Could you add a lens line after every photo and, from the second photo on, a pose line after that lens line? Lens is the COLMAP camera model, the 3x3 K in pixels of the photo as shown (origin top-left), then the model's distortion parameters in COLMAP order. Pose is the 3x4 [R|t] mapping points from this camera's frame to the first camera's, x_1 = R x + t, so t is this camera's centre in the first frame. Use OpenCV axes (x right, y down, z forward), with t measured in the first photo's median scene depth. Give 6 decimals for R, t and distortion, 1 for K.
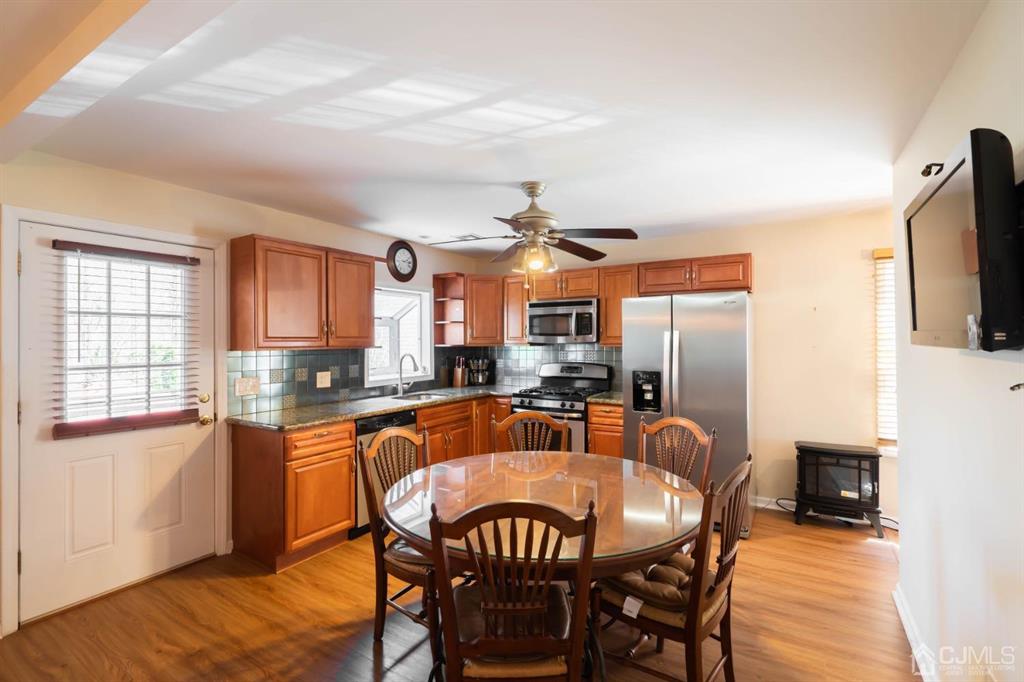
lens RADIAL K [[466.0, 0, 515.7], [0, 466.0, 338.3], [0, 0, 1]] dist [-0.008744, -0.001226]
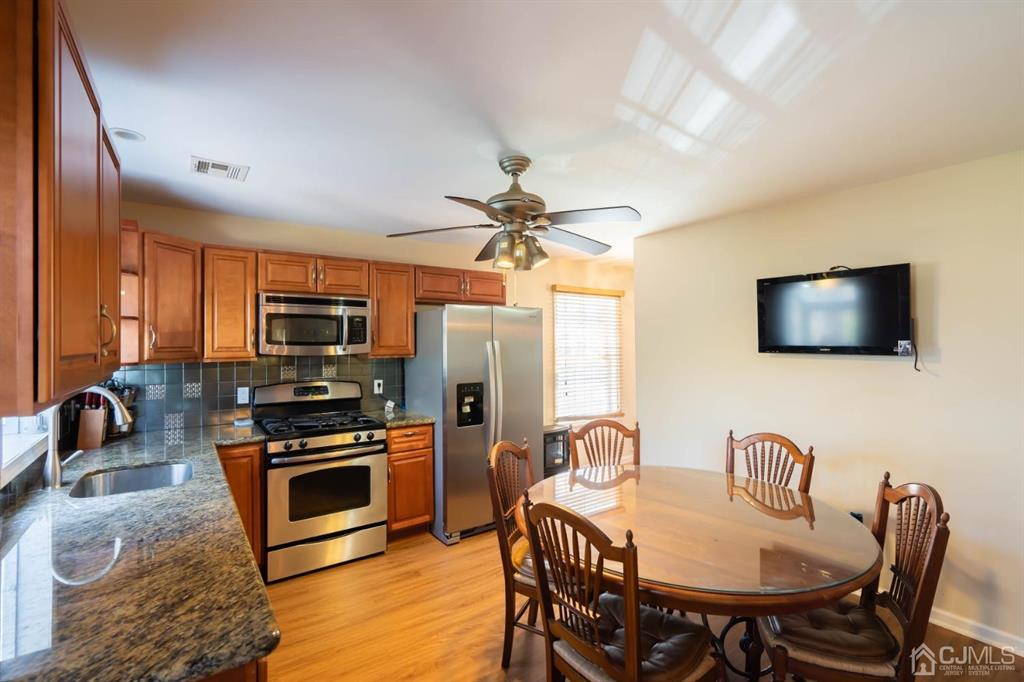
lens RADIAL K [[466.0, 0, 511.1], [0, 466.0, 339.7], [0, 0, 1]] dist [-0.008744, -0.001226]
pose [[0.394985, 0.005892, 0.918669, -0.558521], [-0.001000, 0.999982, -0.005984, -0.011874], [-0.918687, 0.001445, 0.394984, 0.544260]]
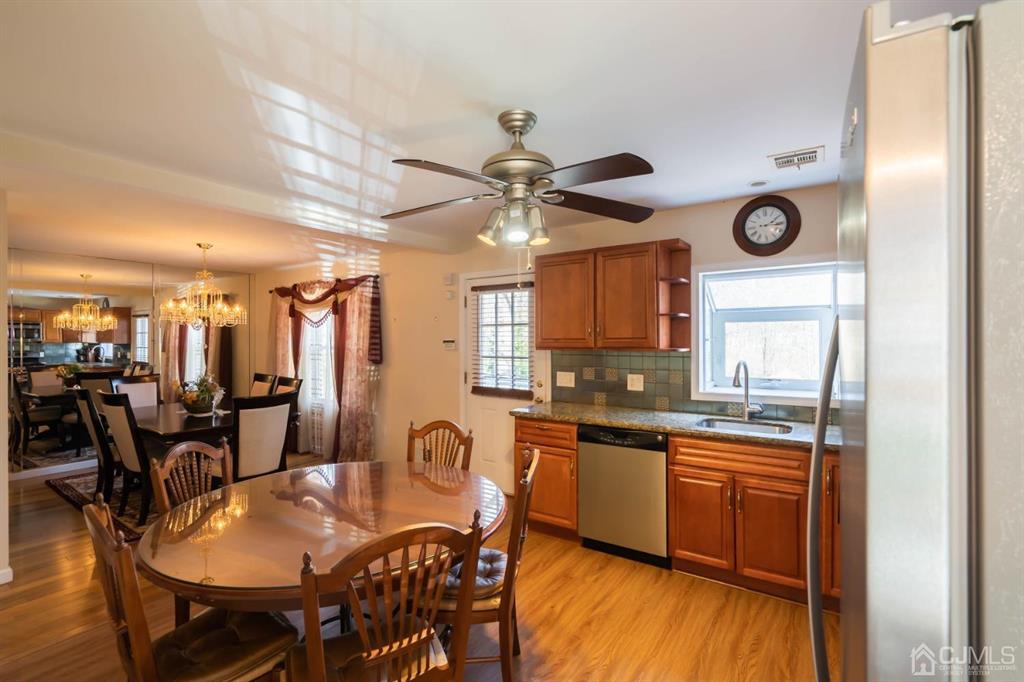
lens RADIAL K [[466.0, 0, 508.4], [0, 466.0, 340.4], [0, 0, 1]] dist [-0.008744, -0.001226]
pose [[-0.055919, 0.012016, -0.998363, 0.563344], [0.011748, 0.999866, 0.011376, -0.011441], [0.998366, -0.011093, -0.056052, 0.808434]]
